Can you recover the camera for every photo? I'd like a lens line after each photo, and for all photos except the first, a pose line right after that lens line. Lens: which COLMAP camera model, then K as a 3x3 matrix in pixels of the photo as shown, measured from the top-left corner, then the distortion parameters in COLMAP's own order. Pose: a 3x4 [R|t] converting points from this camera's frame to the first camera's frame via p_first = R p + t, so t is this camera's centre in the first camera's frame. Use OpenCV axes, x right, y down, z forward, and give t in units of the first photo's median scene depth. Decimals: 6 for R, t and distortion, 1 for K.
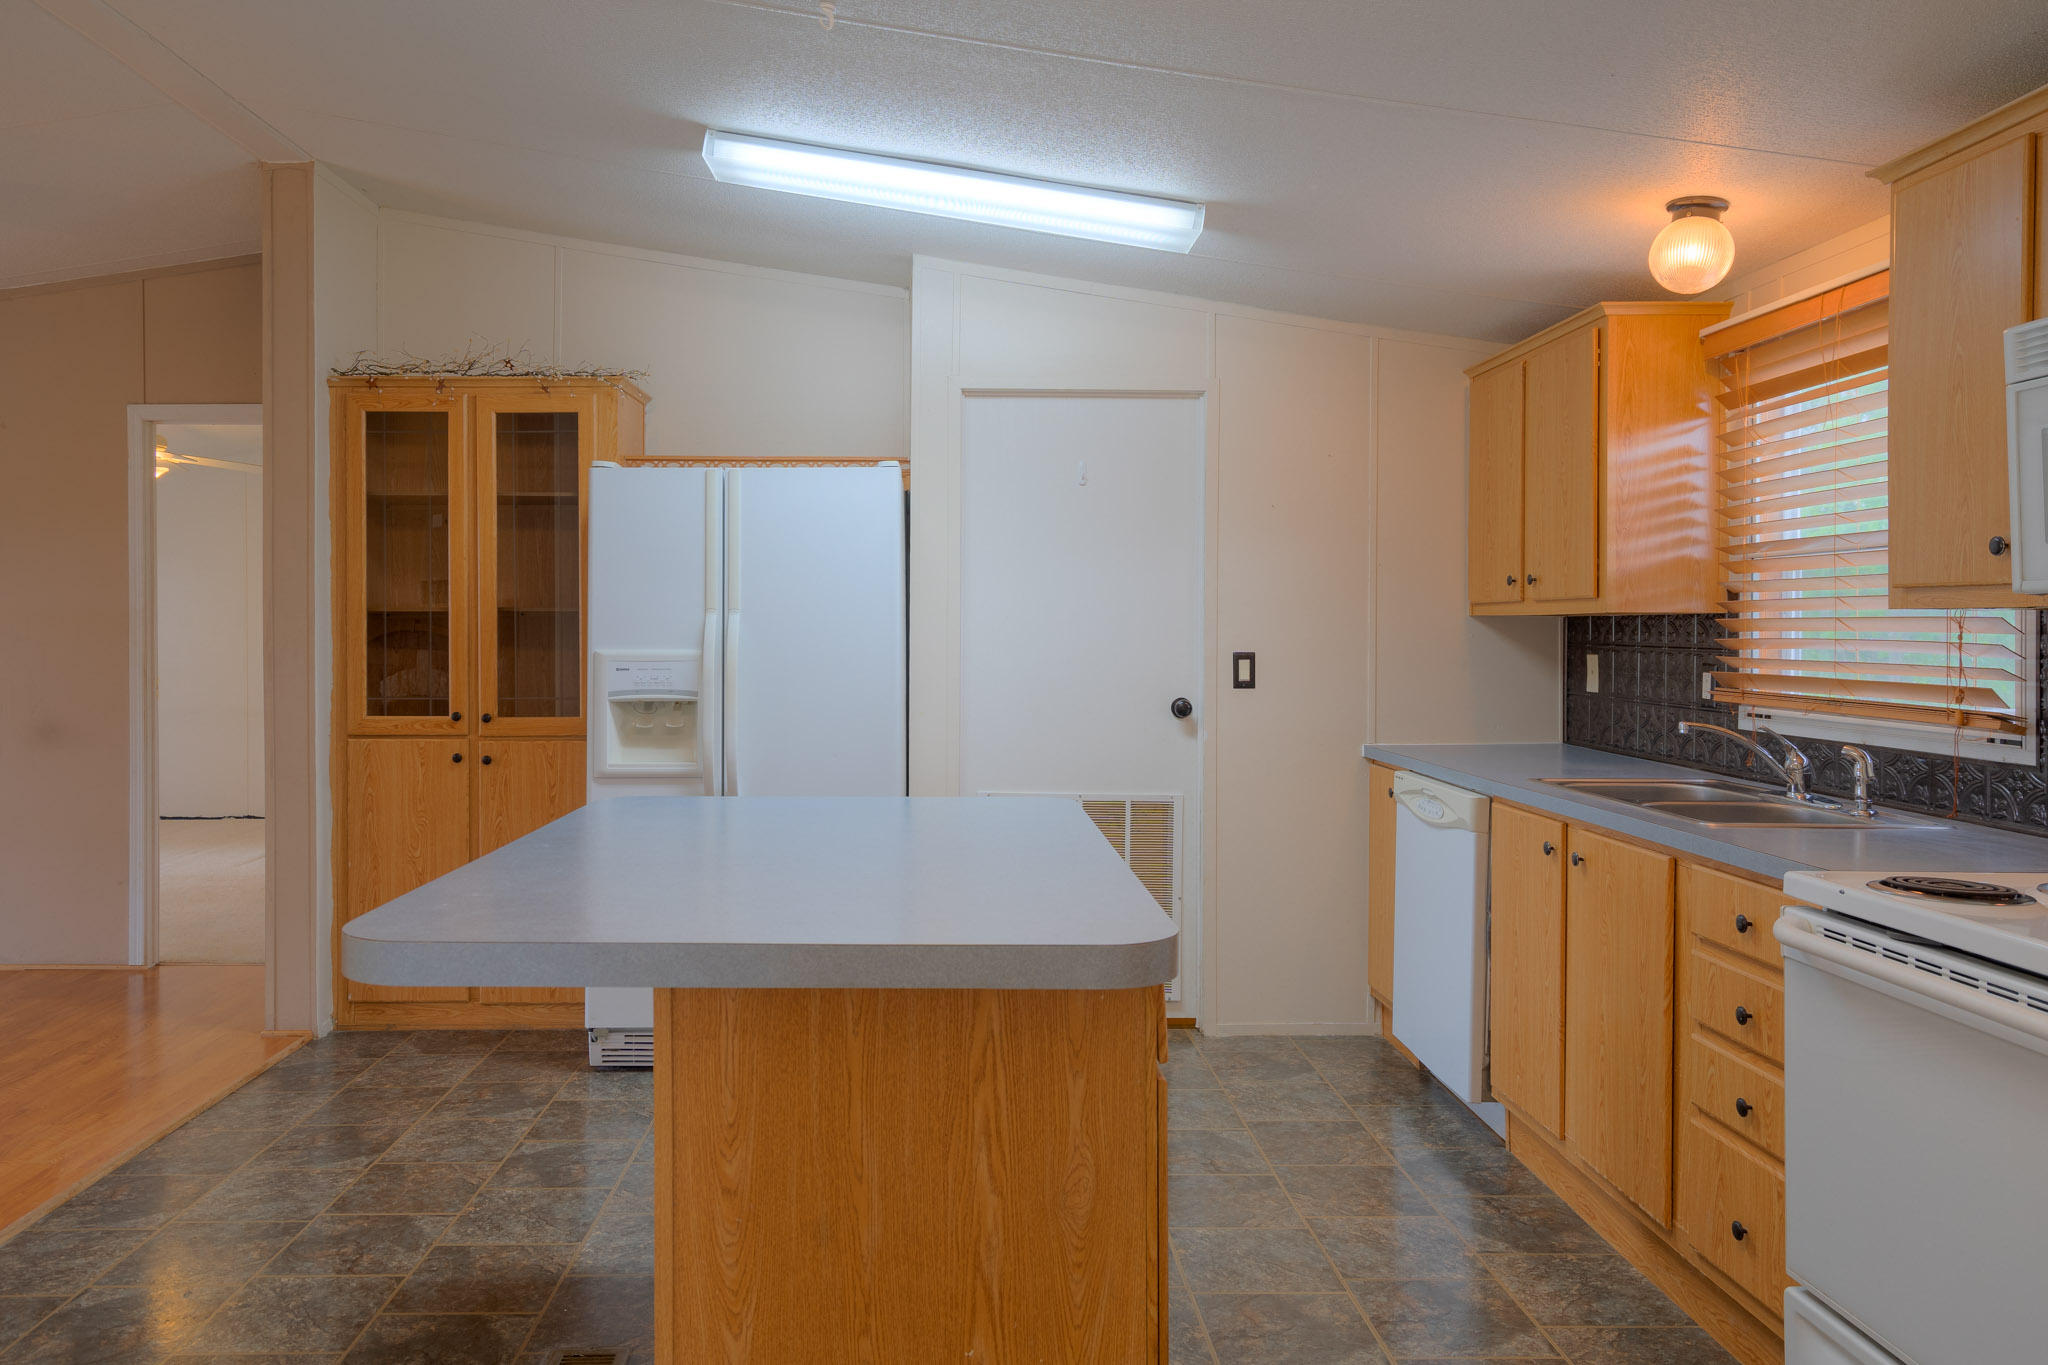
lens RADIAL K [[1438.4, 0, 953.8], [0, 1438.4, 636.8], [0, 0, 1]] dist [0.009619, -0.006418]
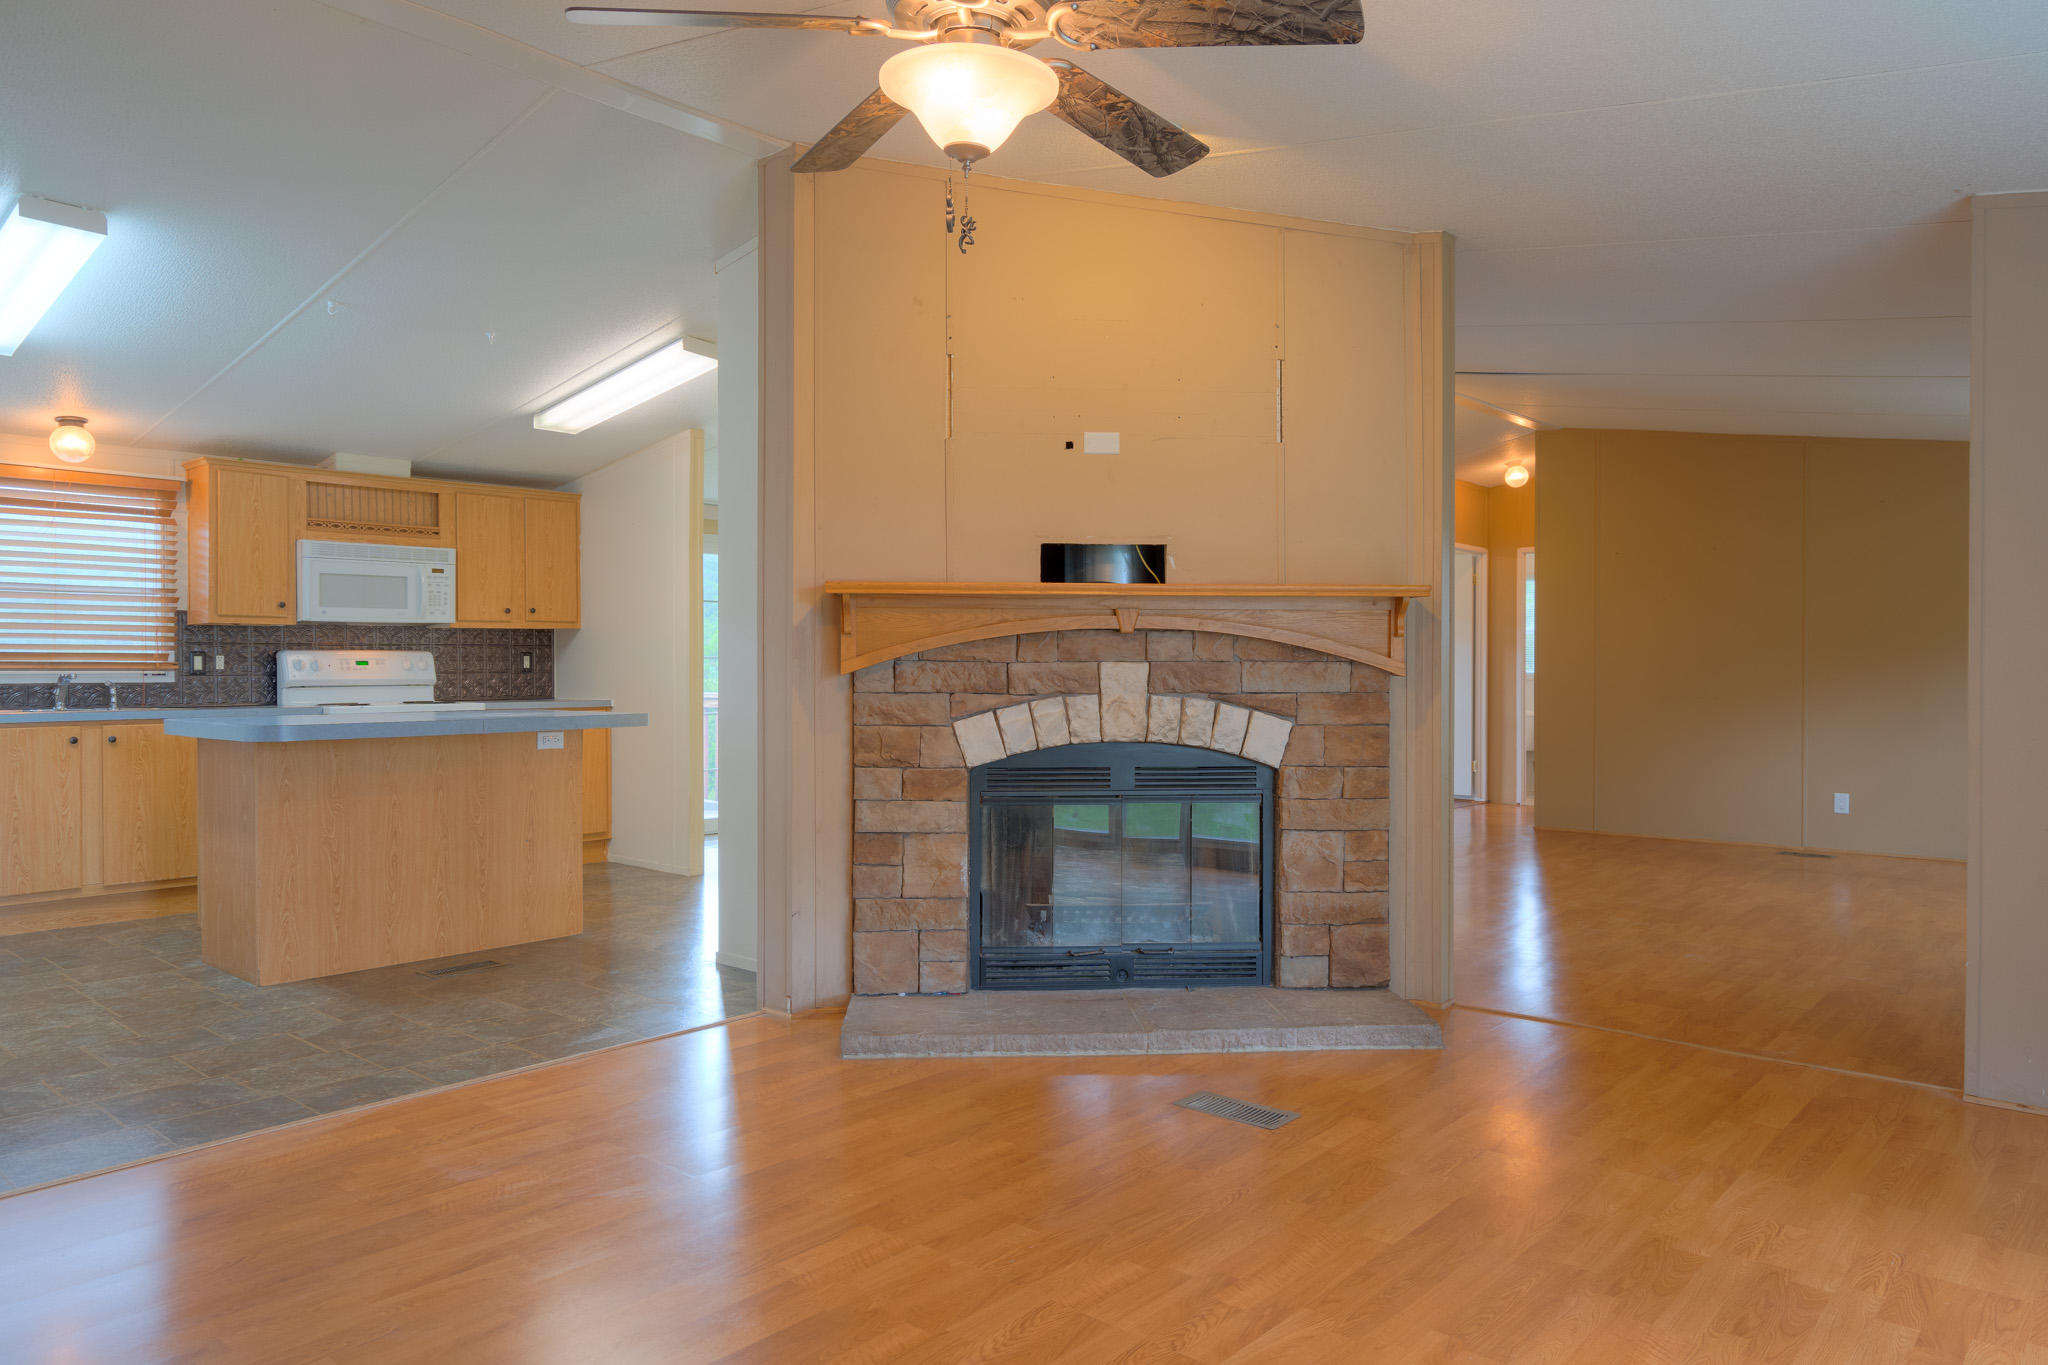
lens RADIAL K [[1368.7, 0, 1029.0], [0, 1368.7, 684.5], [0, 0, 1]] dist [0.011075, -0.000449]
pose [[-0.737619, -0.009816, 0.675146, -1.617499], [0.003373, 0.999828, 0.018222, 0.039682], [-0.675209, 0.015718, -0.737459, 1.370075]]
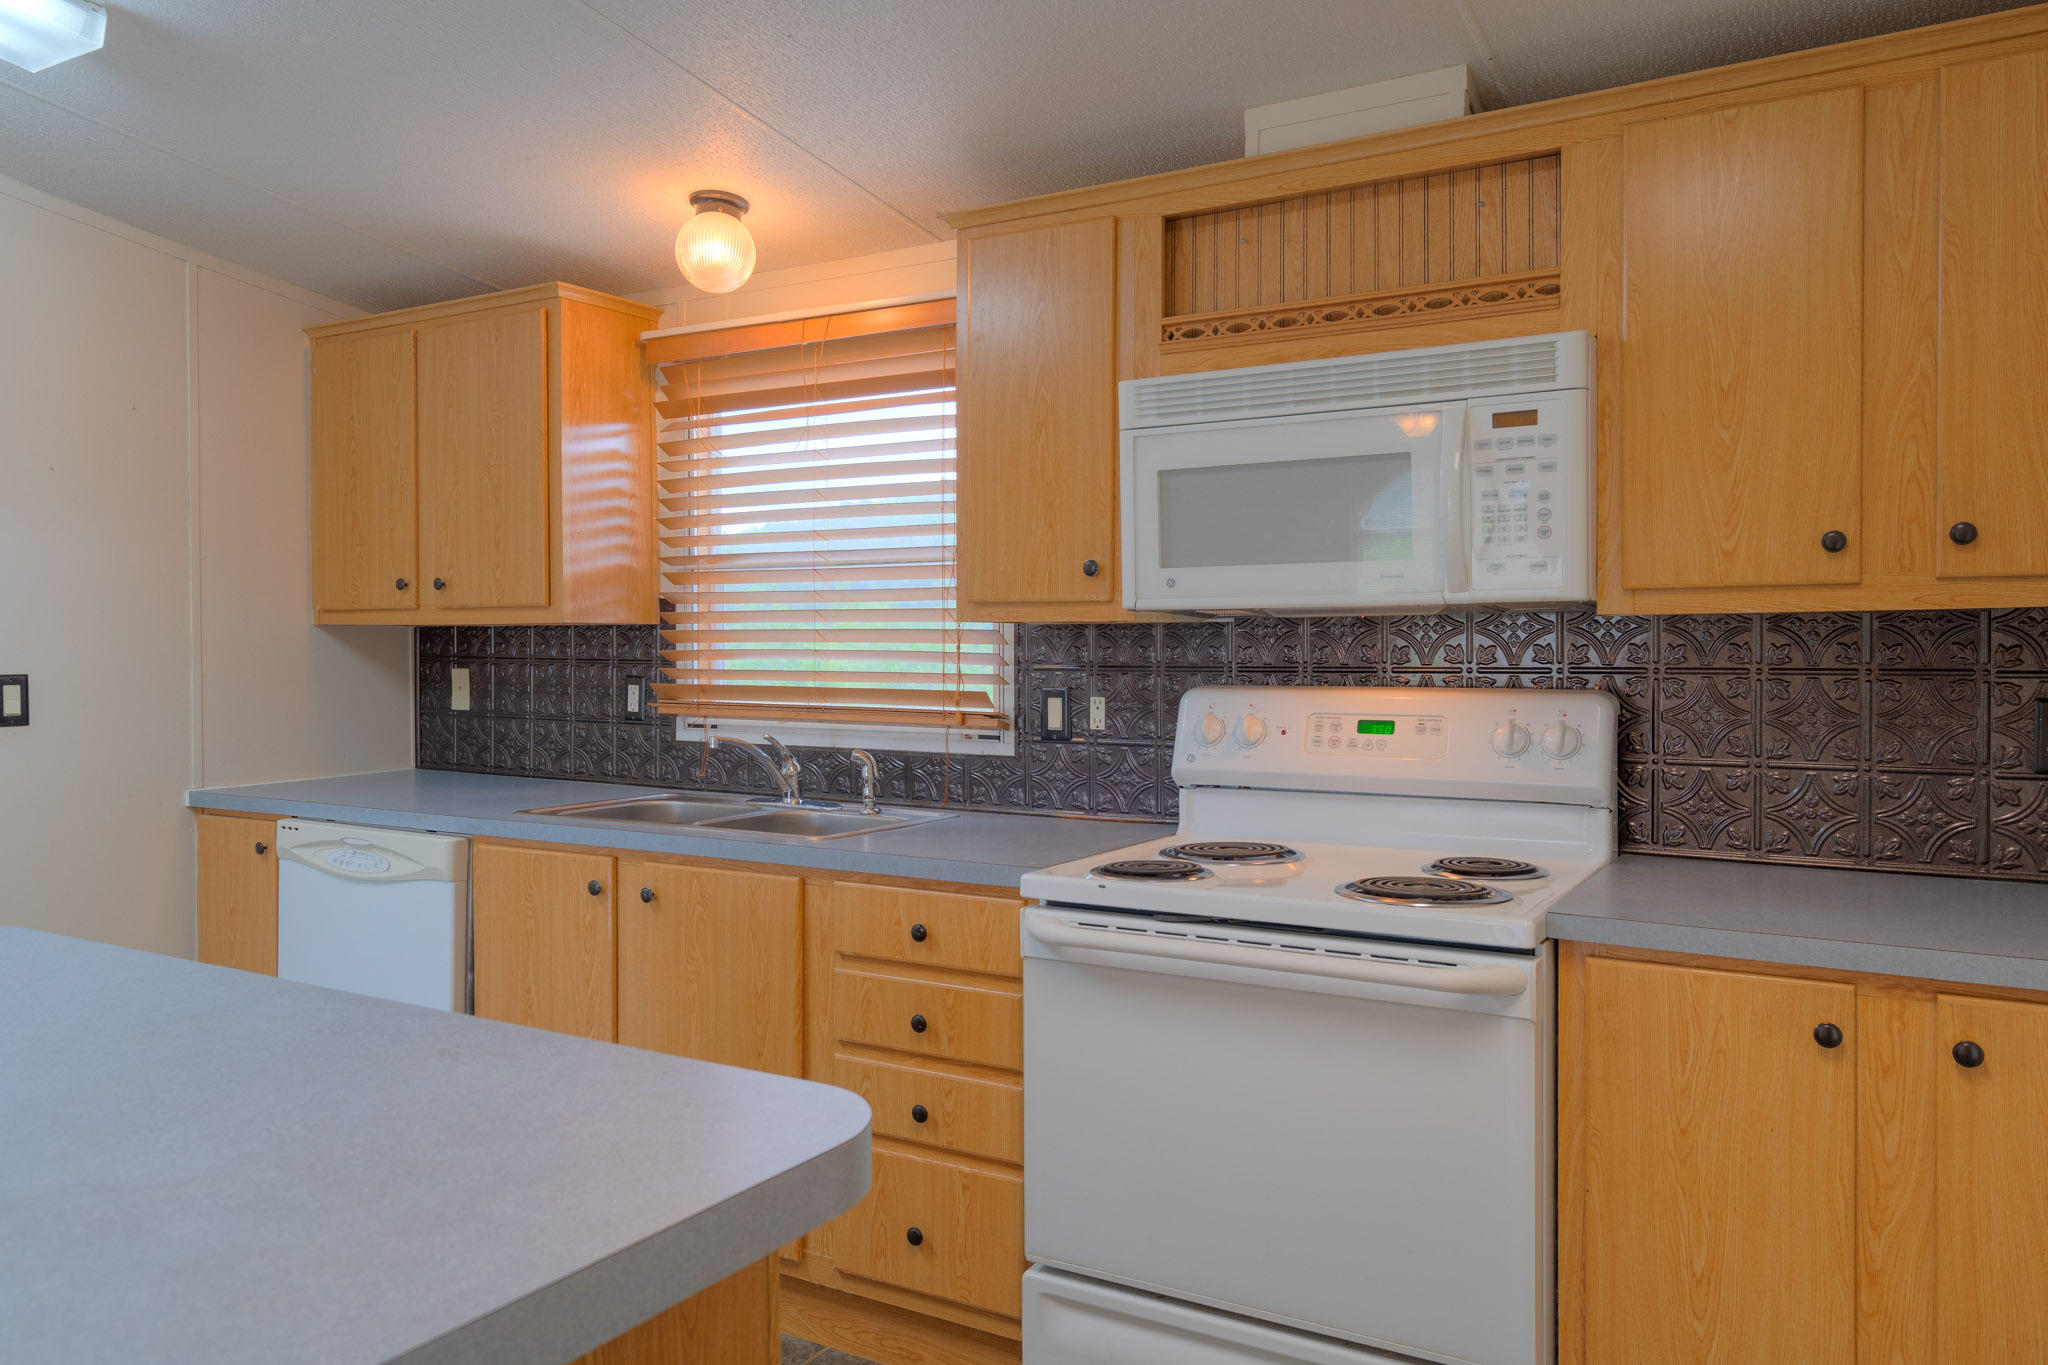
lens RADIAL K [[1438.4, 0, 998.6], [0, 1438.4, 674.3], [0, 0, 1]] dist [0.009619, -0.006418]
pose [[0.522470, -0.022081, 0.852372, -0.195705], [0.006054, 0.999735, 0.022187, -0.002772], [-0.852636, -0.006432, 0.522465, 0.300305]]
